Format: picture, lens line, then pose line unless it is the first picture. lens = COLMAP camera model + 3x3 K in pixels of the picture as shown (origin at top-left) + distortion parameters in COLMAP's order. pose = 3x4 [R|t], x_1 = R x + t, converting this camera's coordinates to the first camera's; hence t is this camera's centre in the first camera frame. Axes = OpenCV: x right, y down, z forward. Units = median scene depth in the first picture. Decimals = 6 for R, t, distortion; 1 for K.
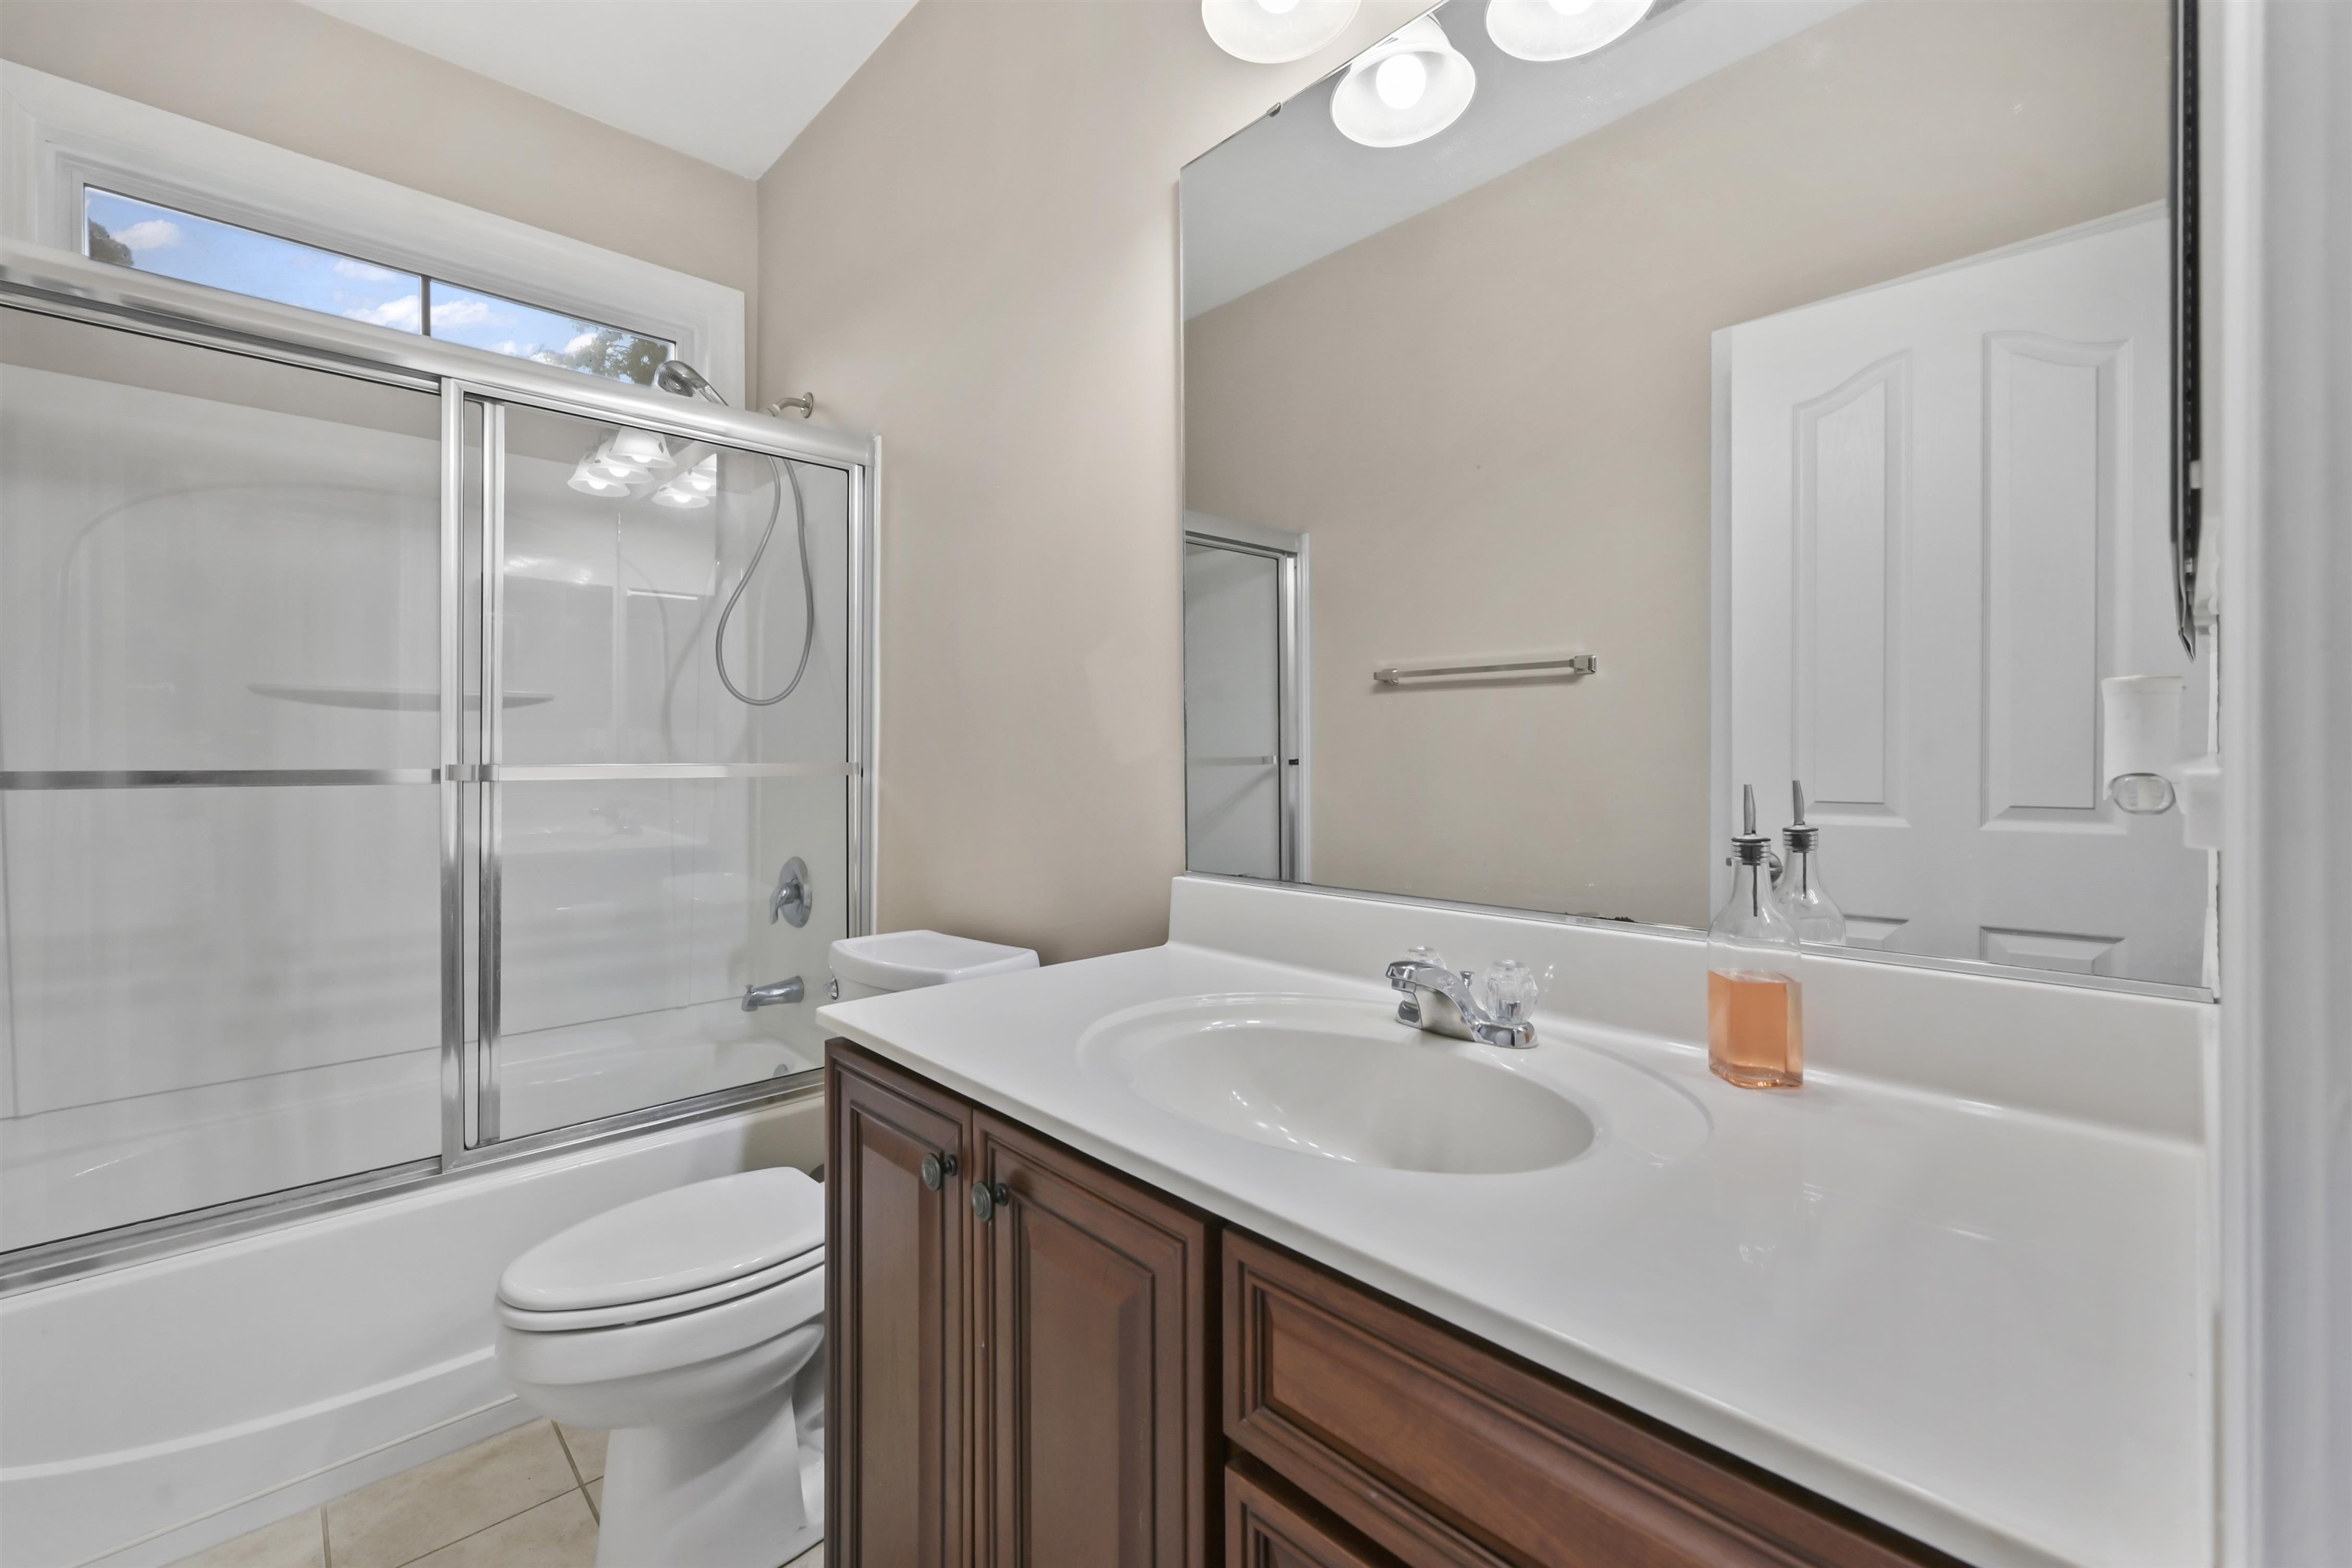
lens RADIAL K [[986.0, 0, 1177.6], [0, 986.0, 749.5], [0, 0, 1]] dist [0.000715, -0.000208]
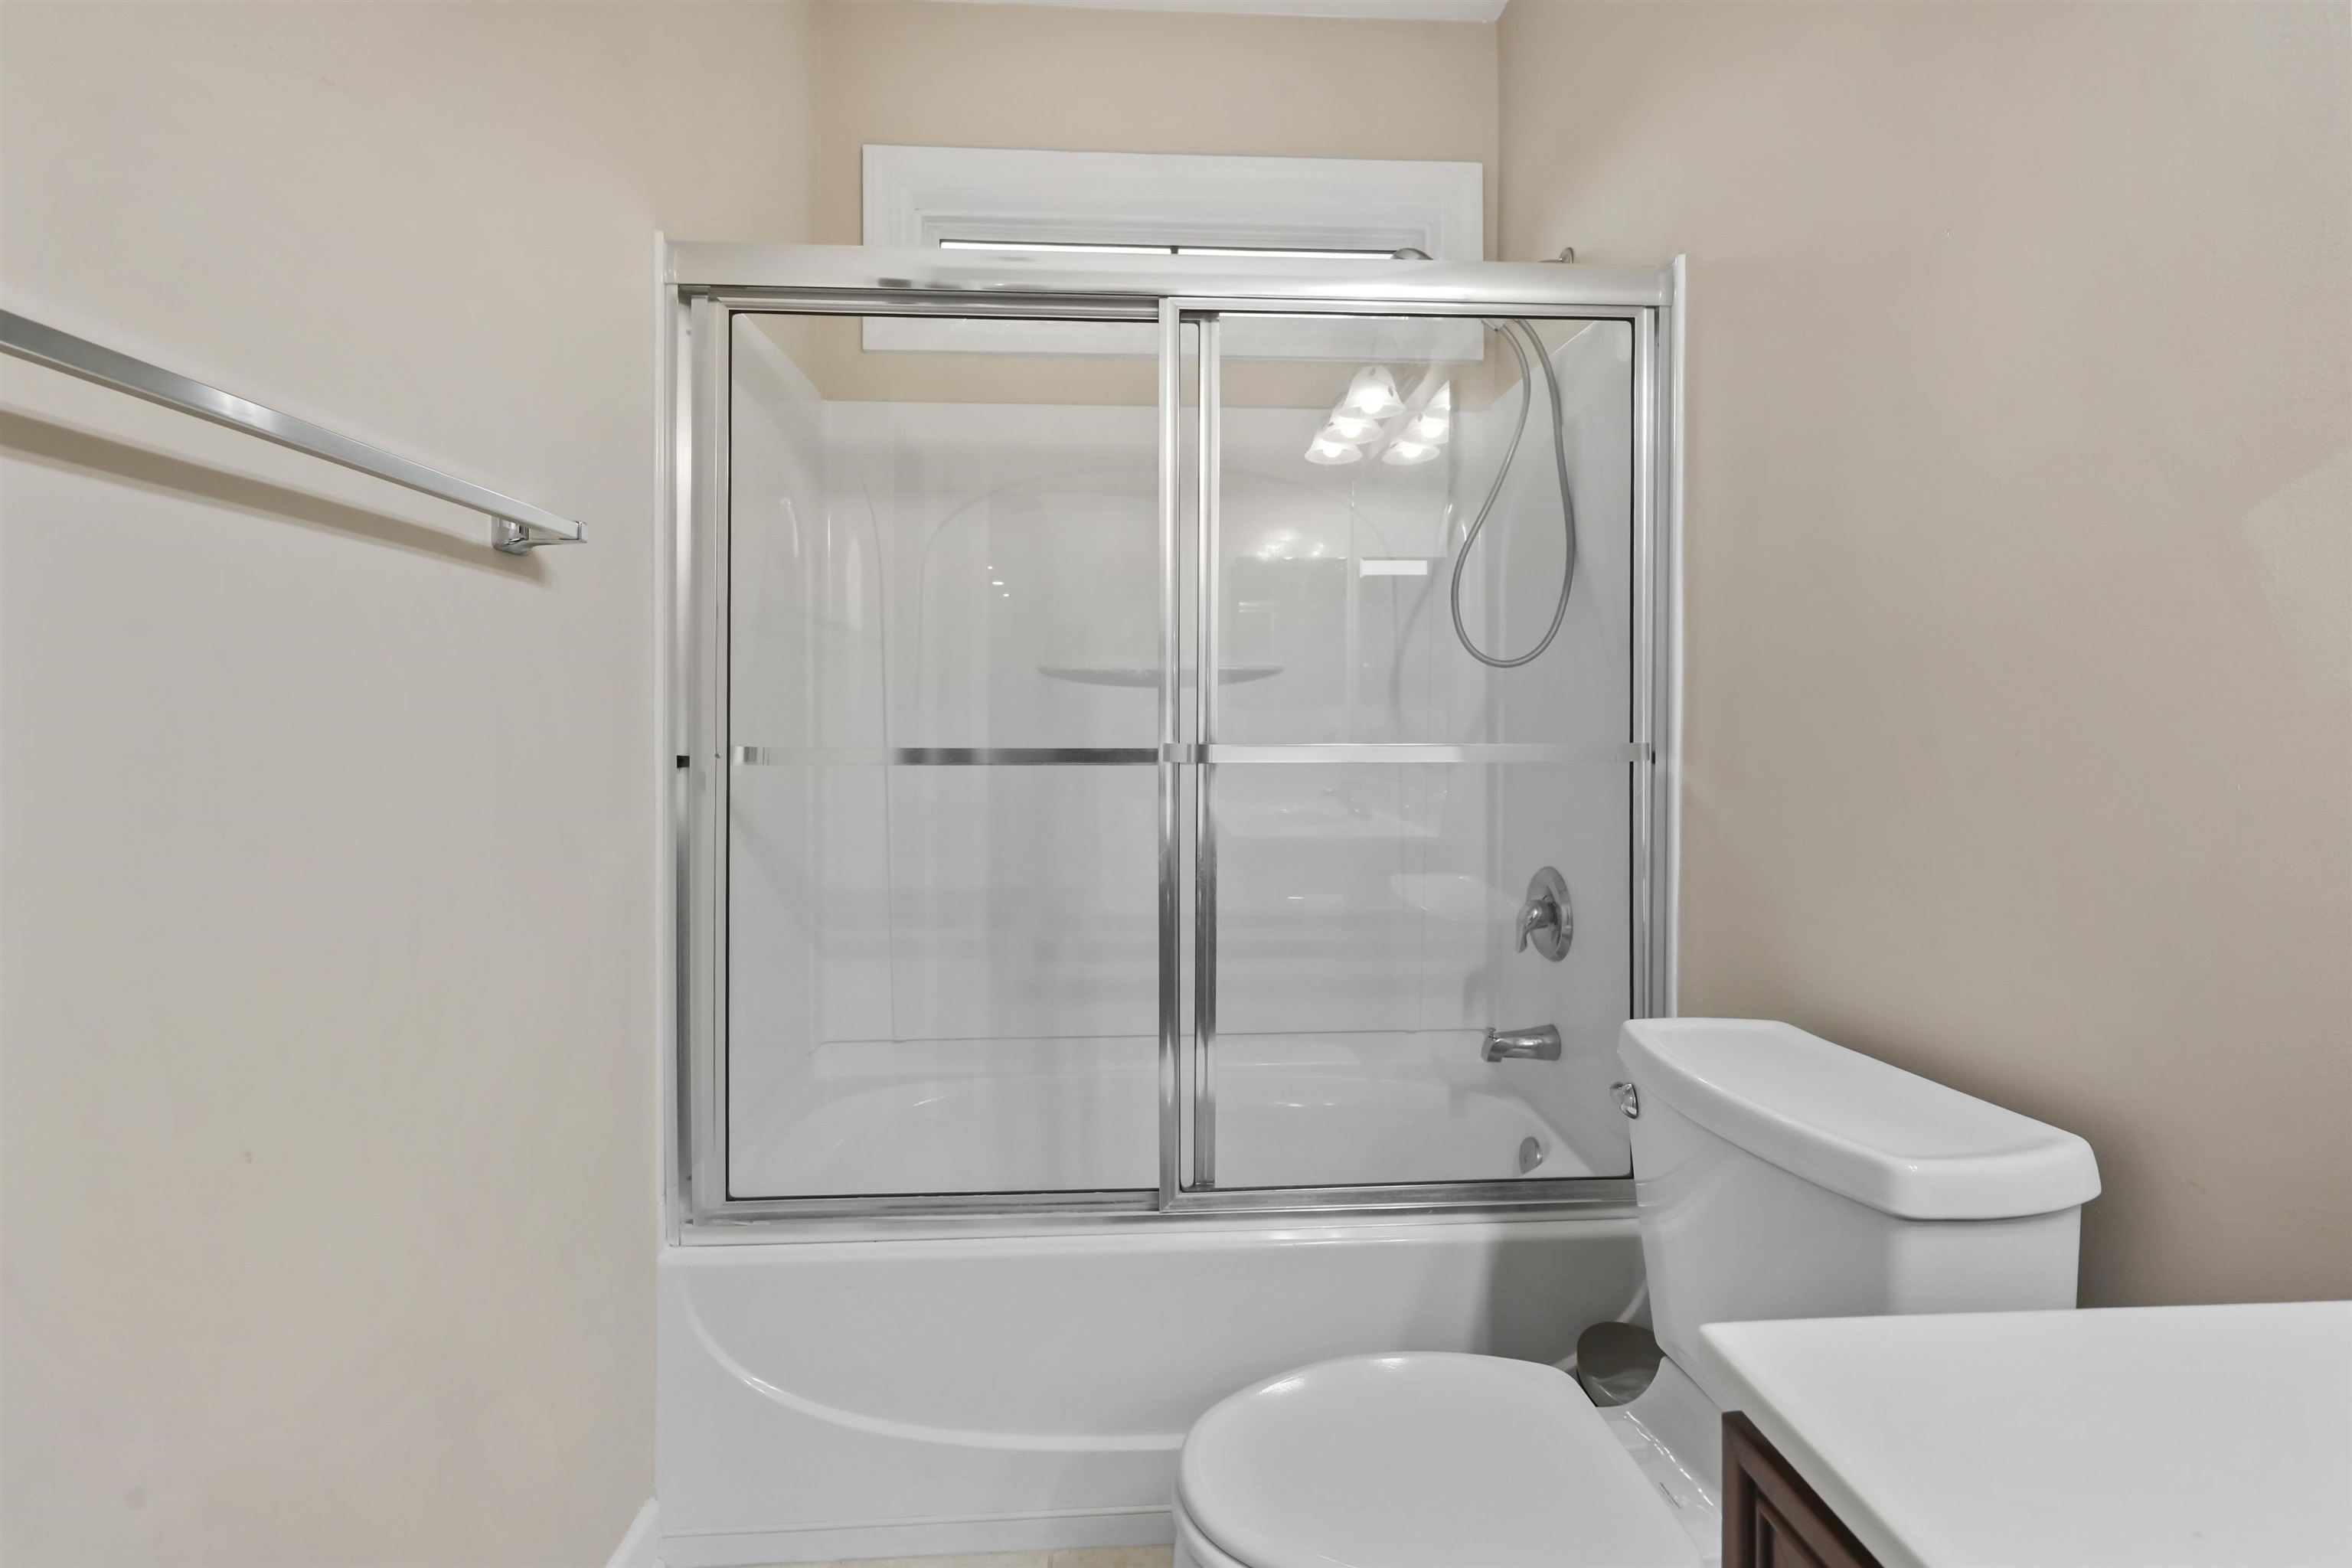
lens RADIAL K [[986.0, 0, 1177.6], [0, 986.0, 749.5], [0, 0, 1]] dist [0.000715, -0.000208]
pose [[0.764507, 0.008797, -0.644555, -0.120893], [0.004659, 0.999805, 0.019172, 0.002751], [0.644598, -0.017660, 0.764317, 0.243613]]
